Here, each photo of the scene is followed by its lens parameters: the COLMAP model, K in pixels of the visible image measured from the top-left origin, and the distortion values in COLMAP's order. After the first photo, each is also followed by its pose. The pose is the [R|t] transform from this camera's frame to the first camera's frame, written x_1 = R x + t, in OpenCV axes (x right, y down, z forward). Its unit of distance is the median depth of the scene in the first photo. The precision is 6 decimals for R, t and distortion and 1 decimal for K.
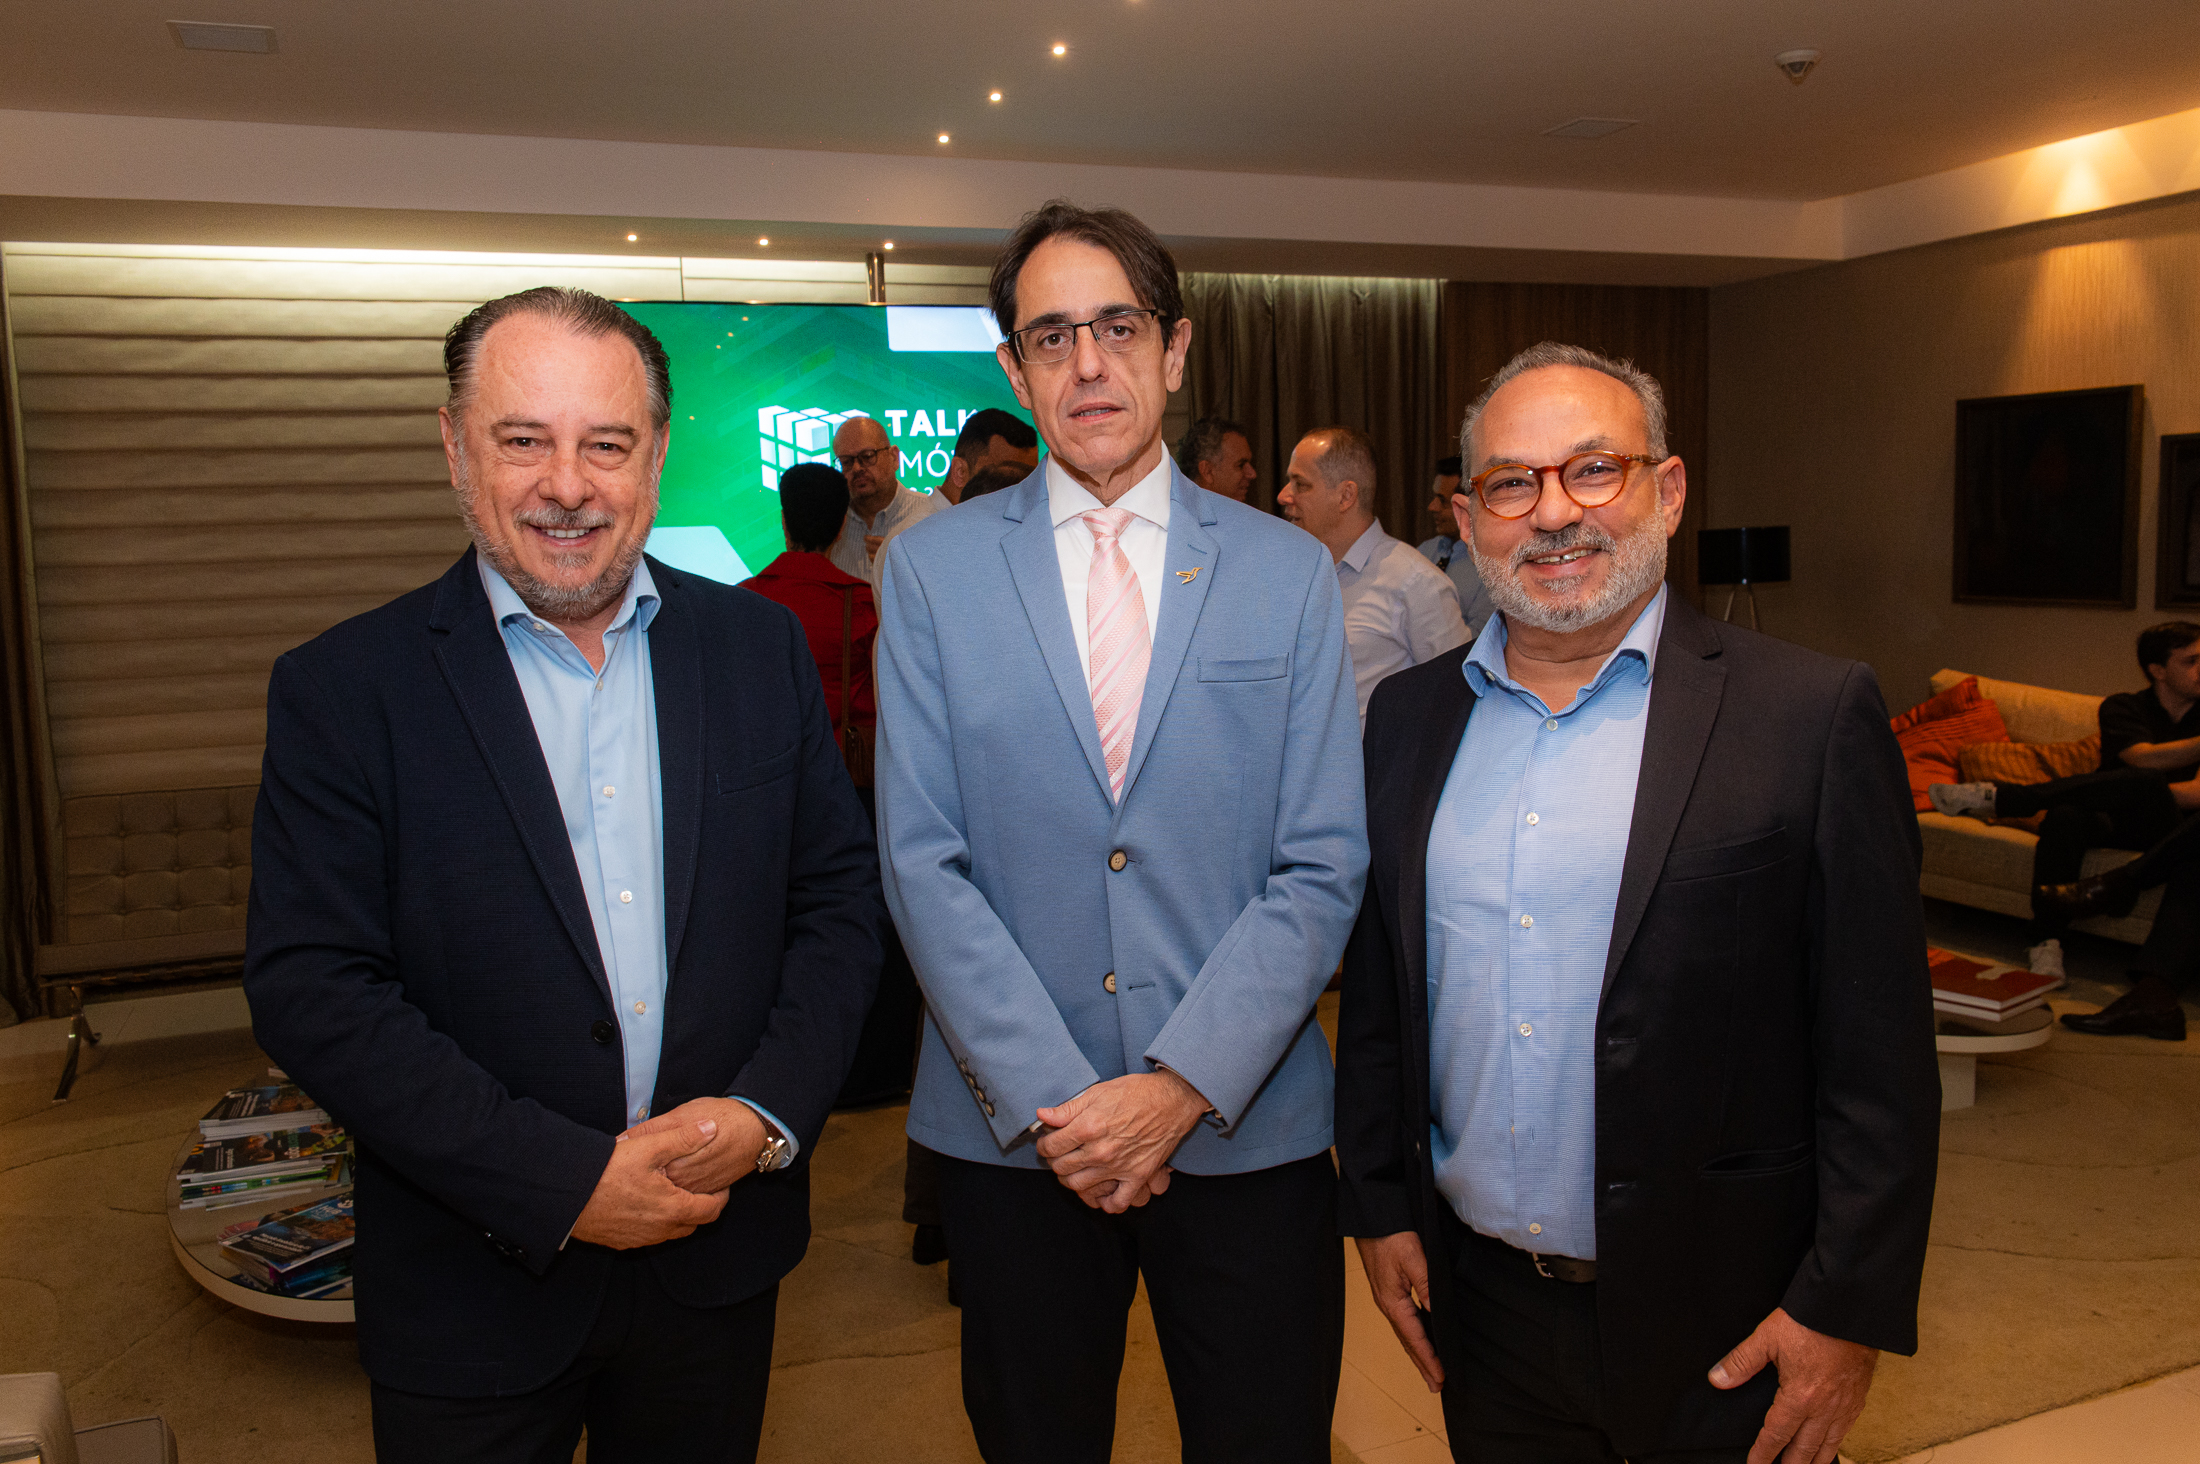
lens RADIAL K [[1713.6, 0, 1100.0], [0, 1713.6, 732.0], [0, 0, 1]] dist [-0.004391, -0.002915]
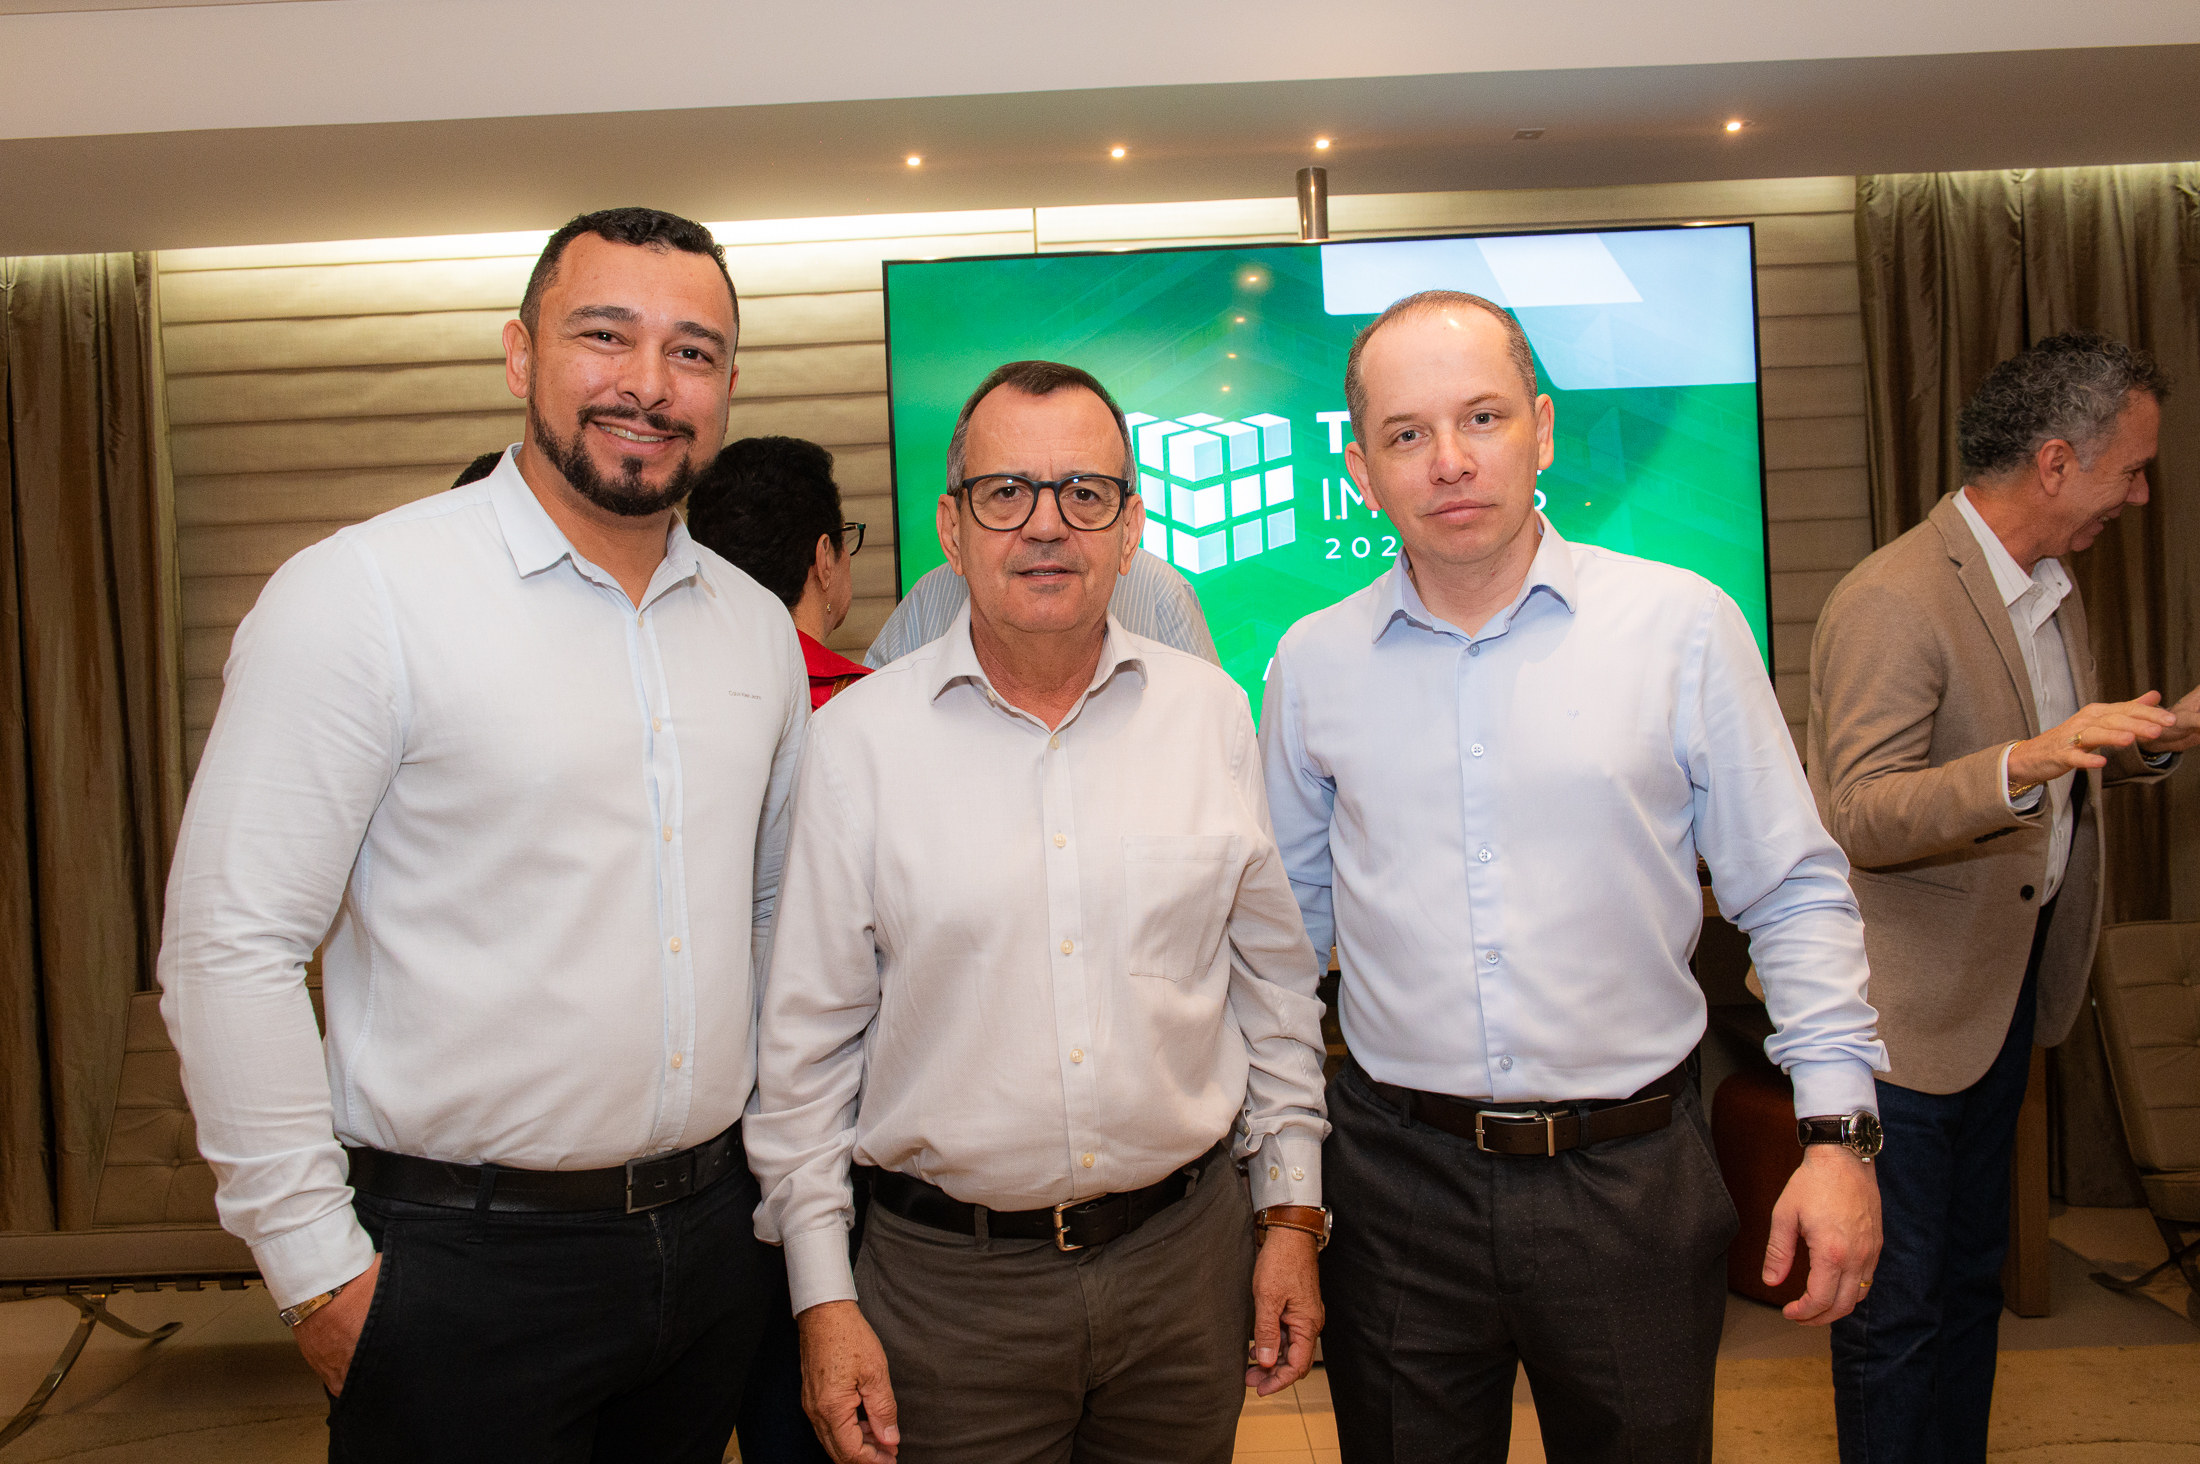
lens RADIAL K [[1713.6, 0, 1100.0], [0, 1713.6, 732.0], [0, 0, 1]] dist [-0.004391, -0.002915]
pose [[0.926298, 0.001777, -0.376787, 0.033372], [-0.030755, 0.997009, -0.070905, -0.026989], [0.375534, 0.077267, 0.923582, 0.402155]]
